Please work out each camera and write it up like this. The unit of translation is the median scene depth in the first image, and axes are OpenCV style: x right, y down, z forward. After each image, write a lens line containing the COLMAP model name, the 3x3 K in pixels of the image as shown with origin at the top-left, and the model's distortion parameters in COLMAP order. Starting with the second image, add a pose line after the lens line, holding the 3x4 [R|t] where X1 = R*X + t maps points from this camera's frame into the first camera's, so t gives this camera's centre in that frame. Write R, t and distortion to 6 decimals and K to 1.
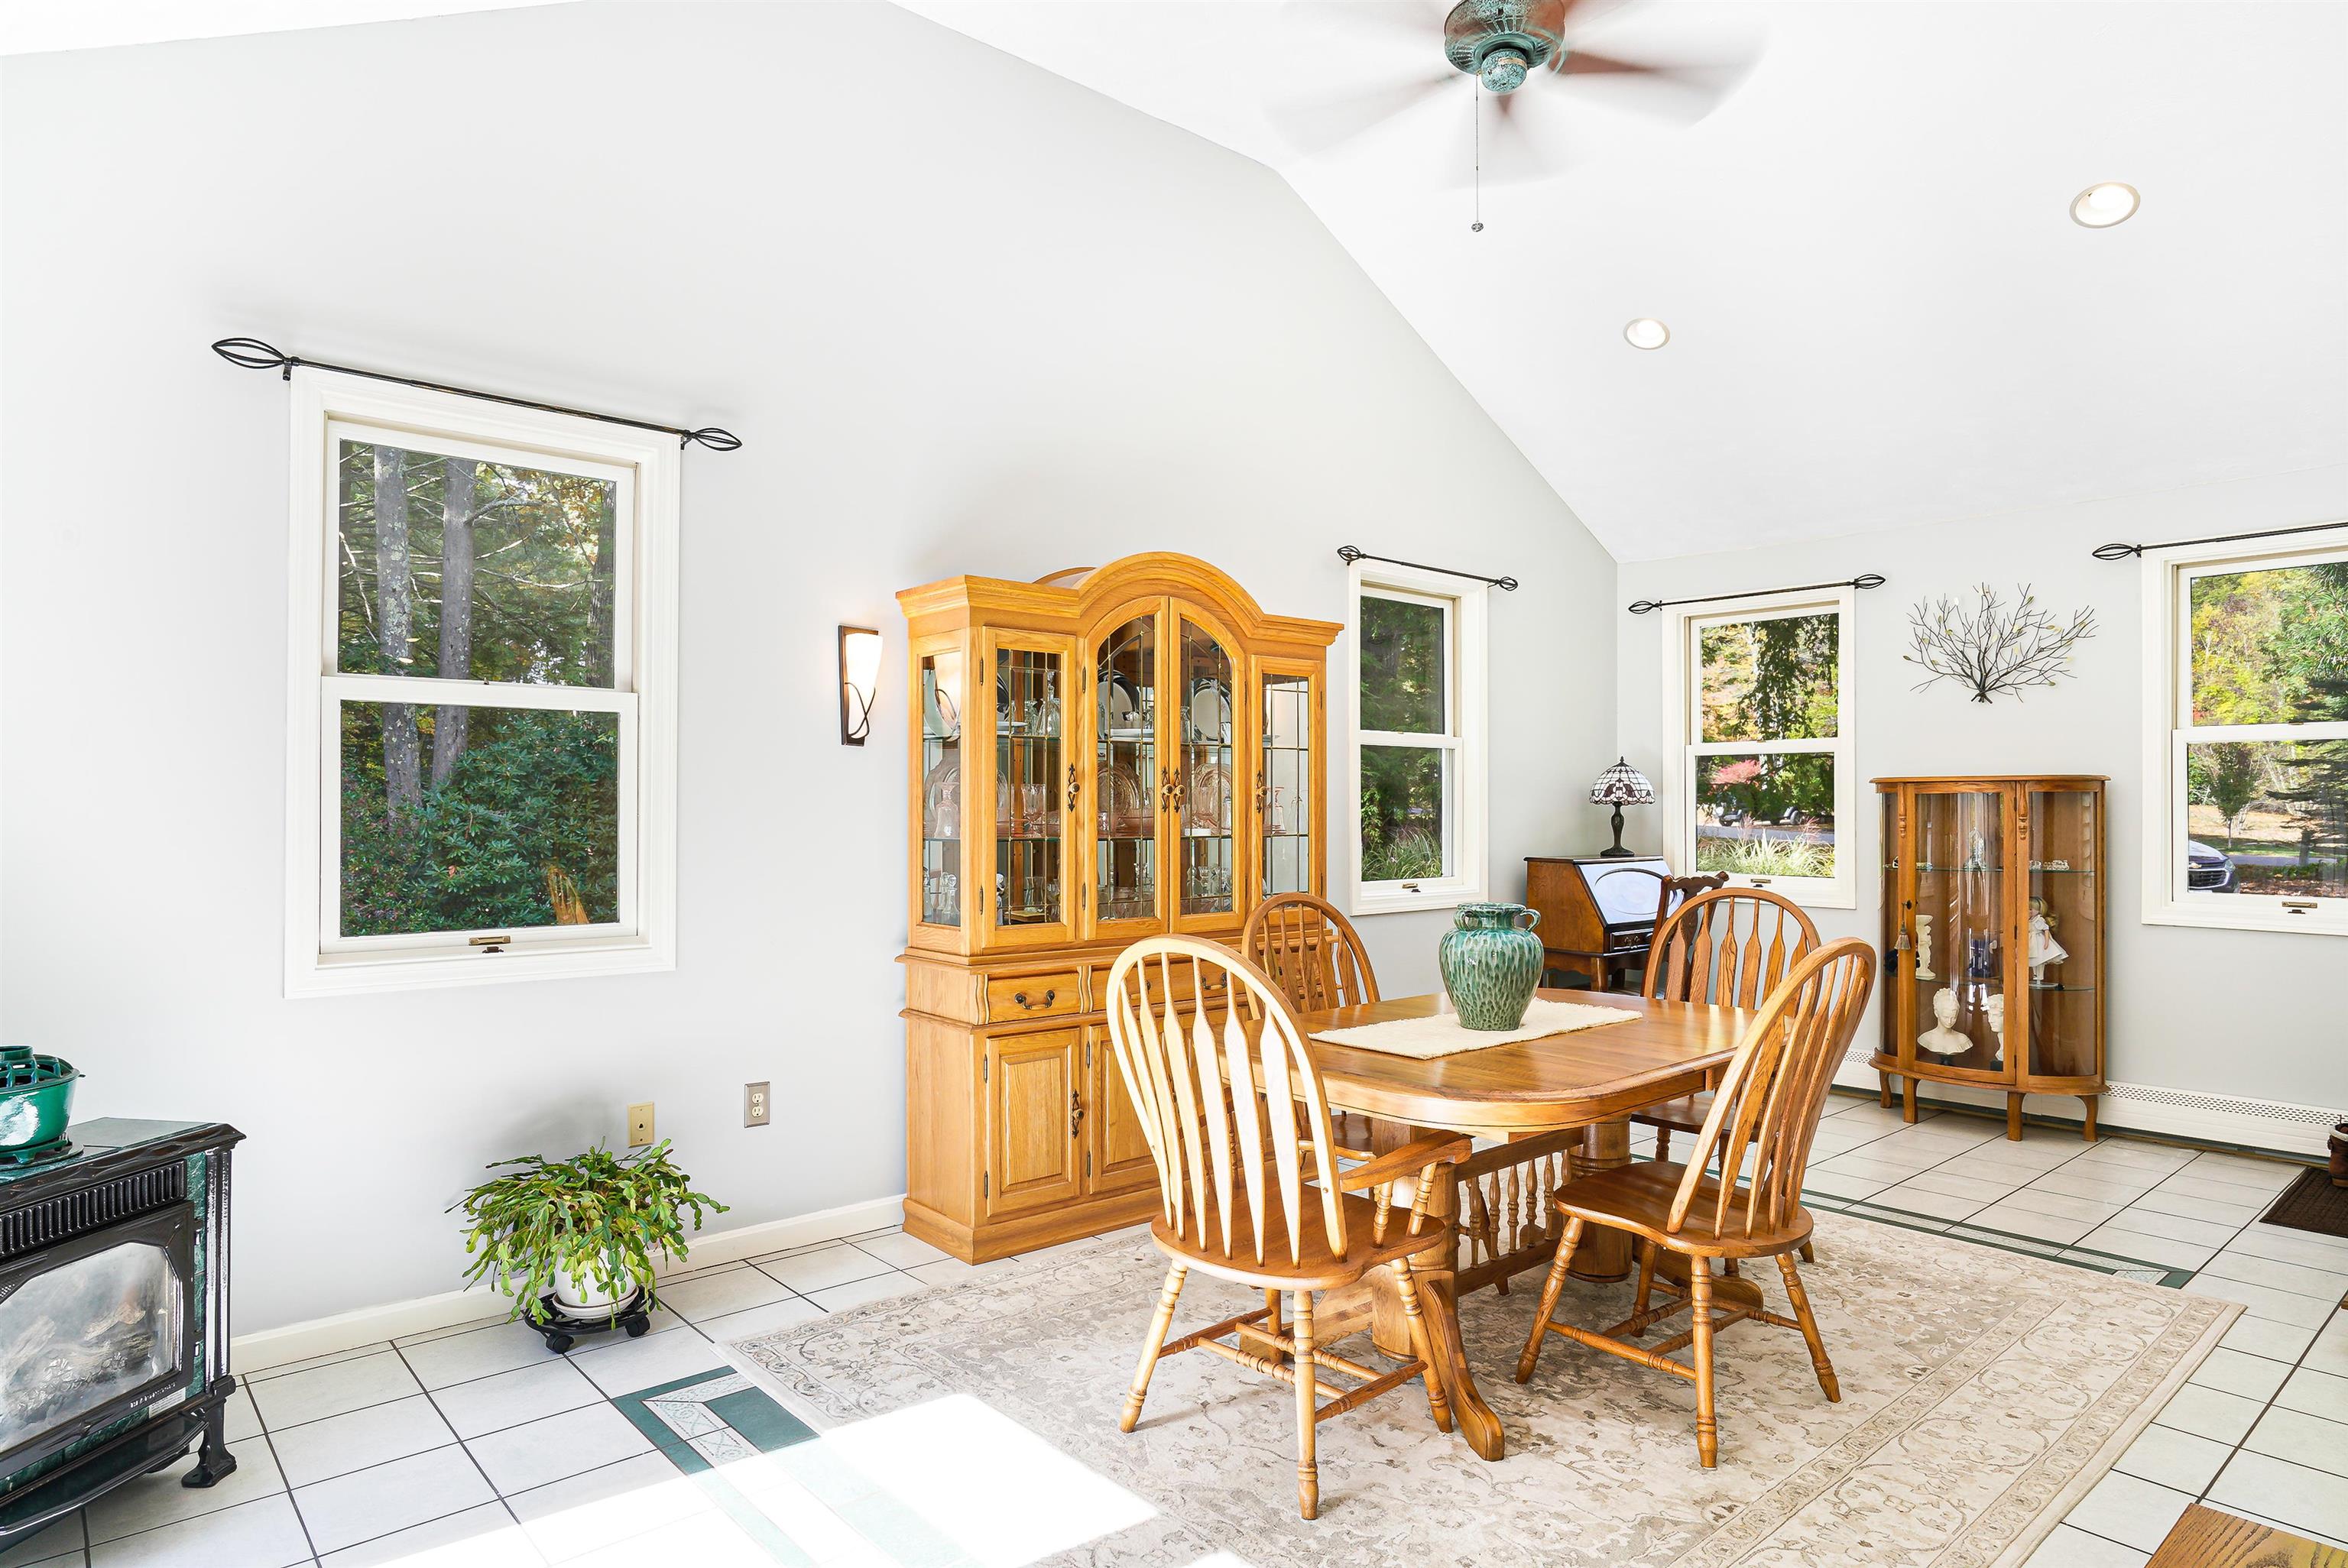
lens RADIAL K [[1350.3, 0, 1170.4], [0, 1350.3, 781.8], [0, 0, 1]] dist [-0.020675, 0.001826]
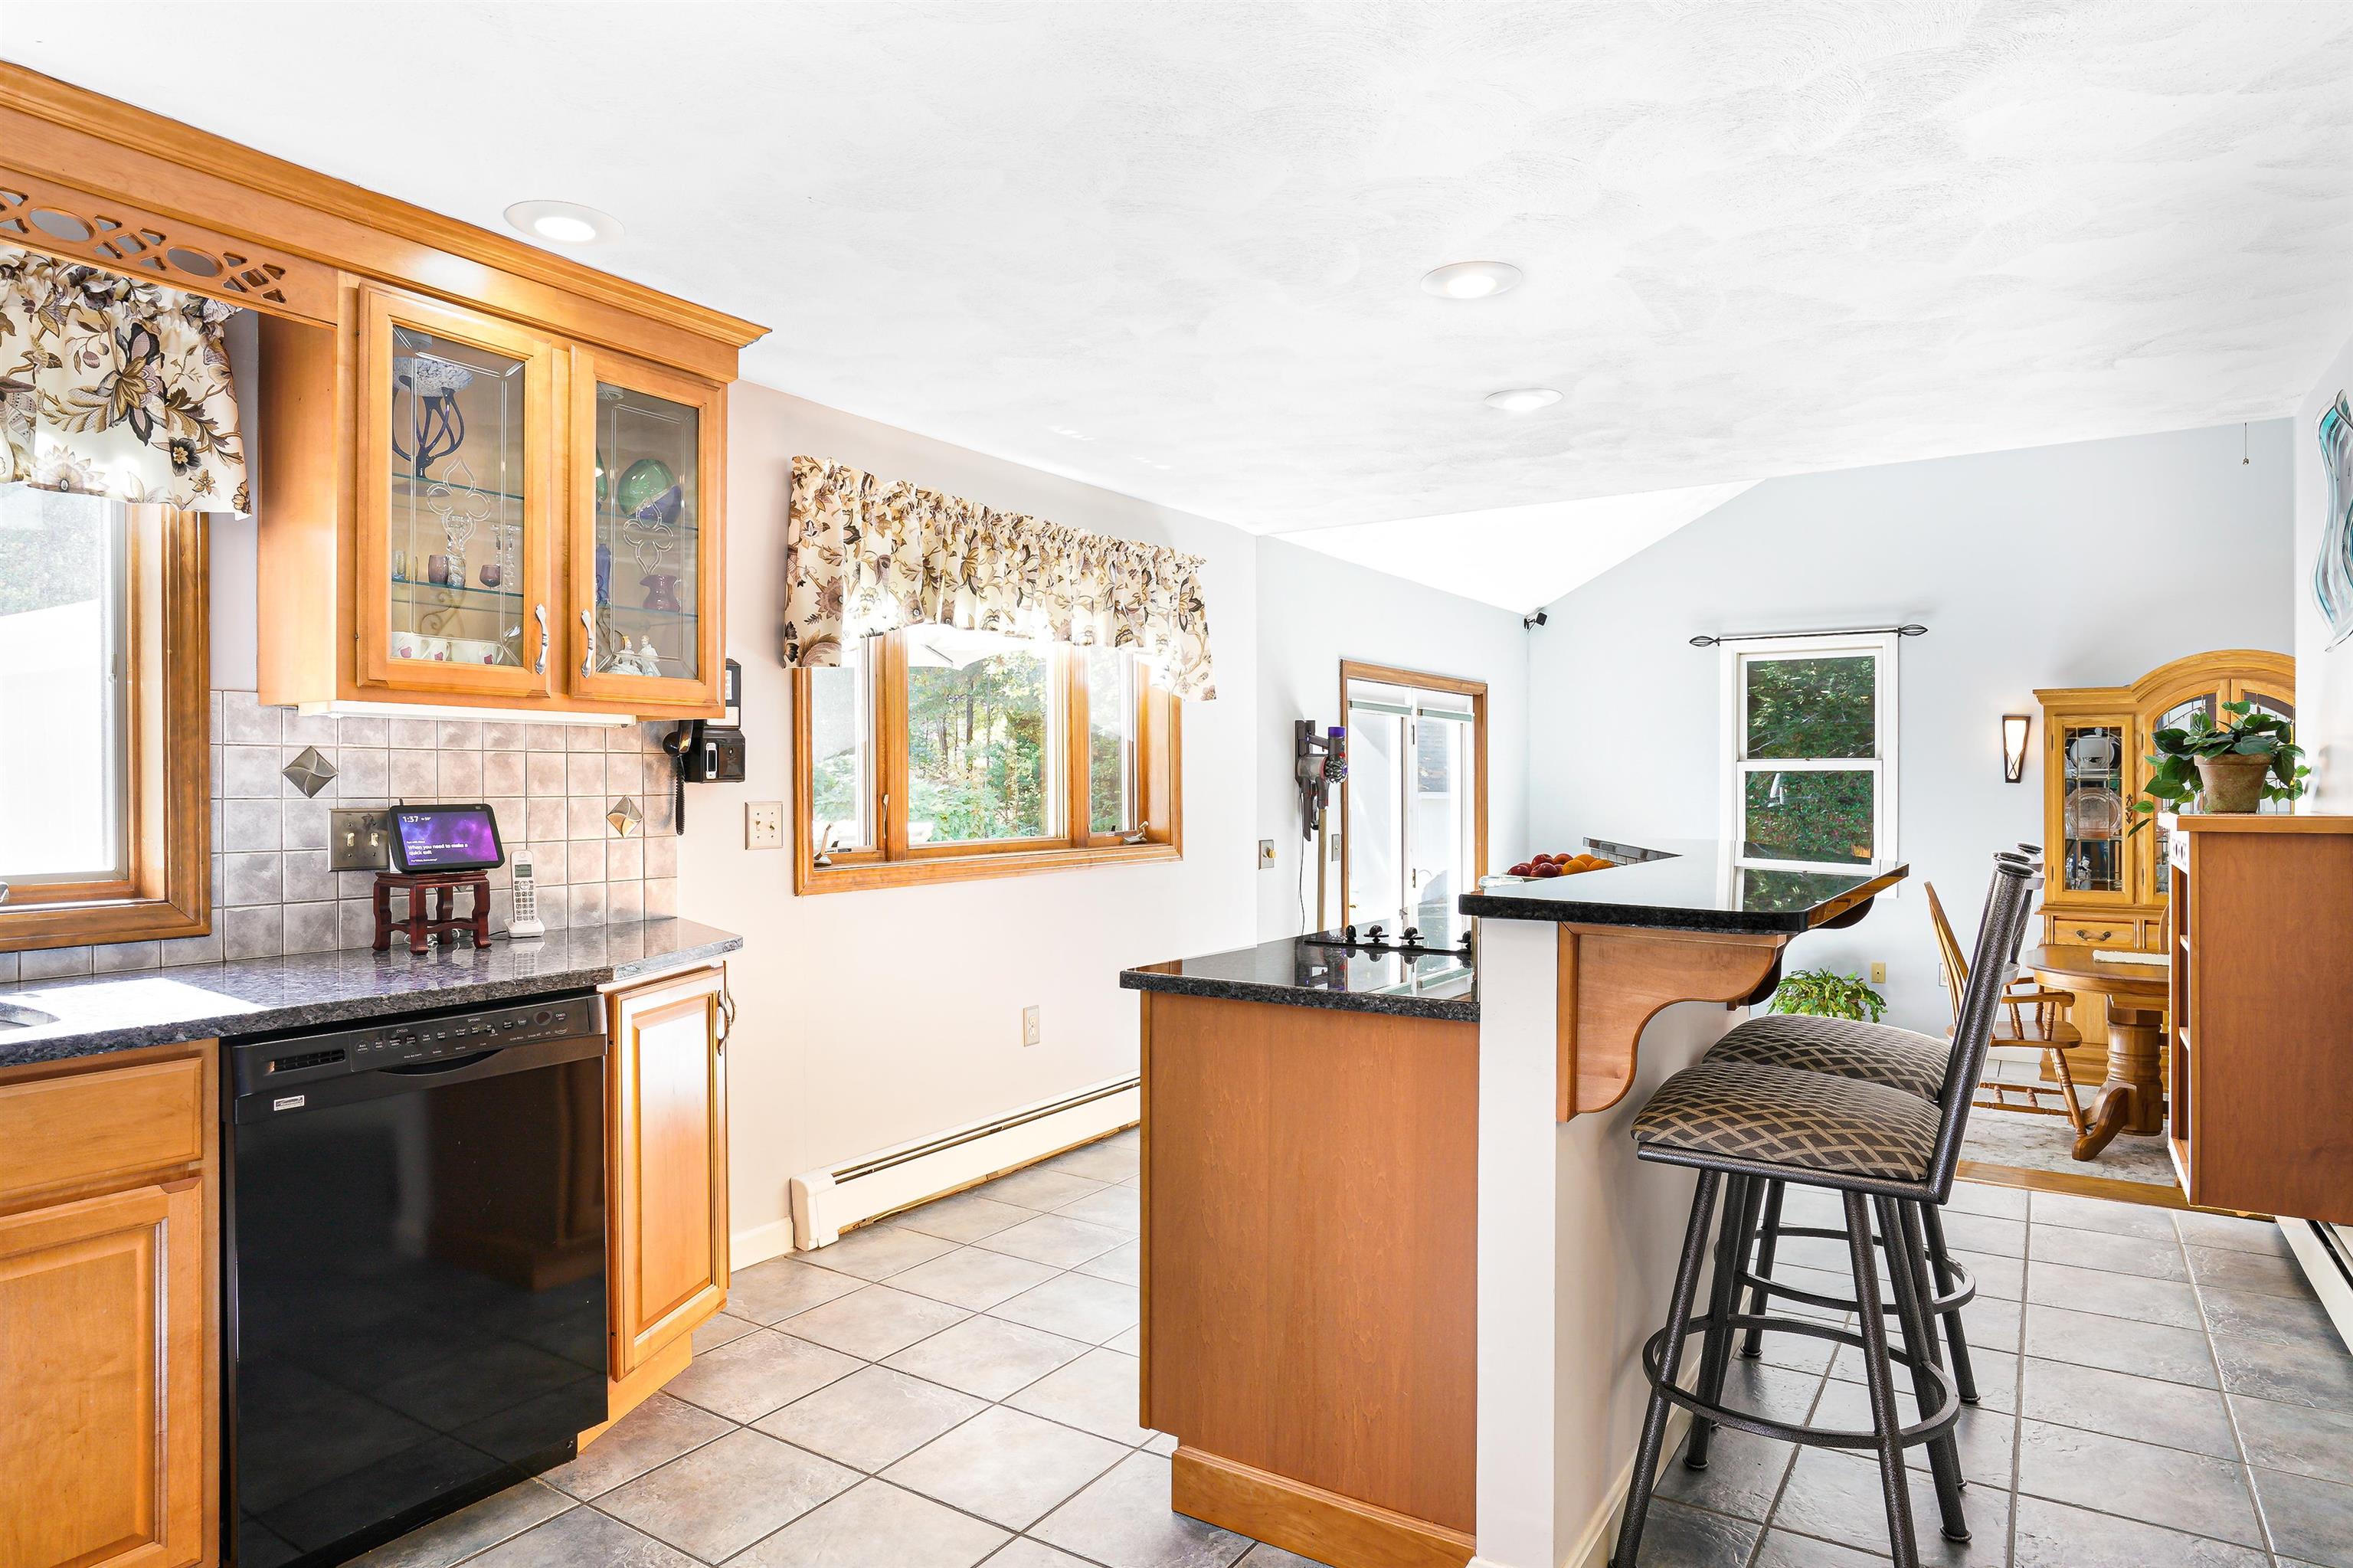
lens RADIAL K [[1353.4, 0, 1171.0], [0, 1353.4, 790.5], [0, 0, 1]] dist [-0.020675, 0.001826]
pose [[0.272821, 0.001566, -0.962064, 1.267819], [0.011070, 0.999927, 0.004767, -0.042022], [0.962001, -0.011950, 0.272784, -0.592865]]
